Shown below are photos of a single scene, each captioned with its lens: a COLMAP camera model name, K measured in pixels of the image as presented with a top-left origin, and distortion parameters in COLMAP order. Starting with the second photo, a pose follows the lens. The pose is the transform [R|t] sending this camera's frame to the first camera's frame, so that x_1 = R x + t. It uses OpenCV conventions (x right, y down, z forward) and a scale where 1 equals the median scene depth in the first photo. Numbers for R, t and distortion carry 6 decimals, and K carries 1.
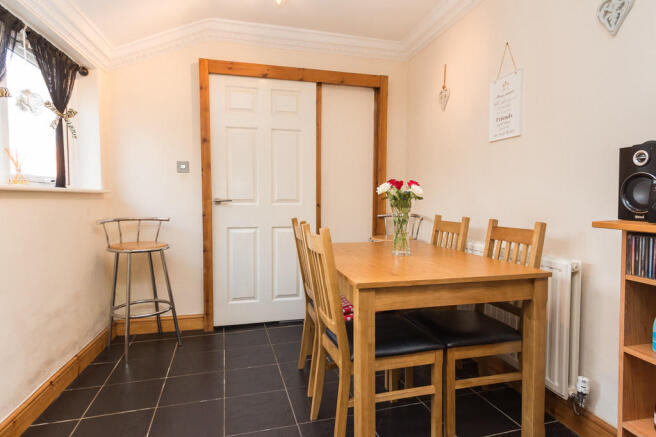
lens RADIAL K [[356.6, 0, 329.4], [0, 356.6, 215.0], [0, 0, 1]] dist [-0.000223, -0.000078]
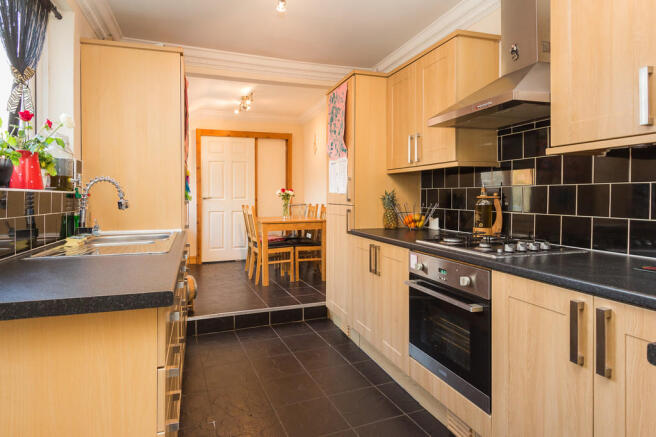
lens RADIAL K [[356.6, 0, 321.9], [0, 356.6, 201.2], [0, 0, 1]] dist [-0.000223, -0.000078]
pose [[0.994438, -0.006987, 0.105090, 0.130871], [0.010519, 0.999397, -0.033095, 0.052549], [-0.104795, 0.034016, 0.993912, -1.055305]]
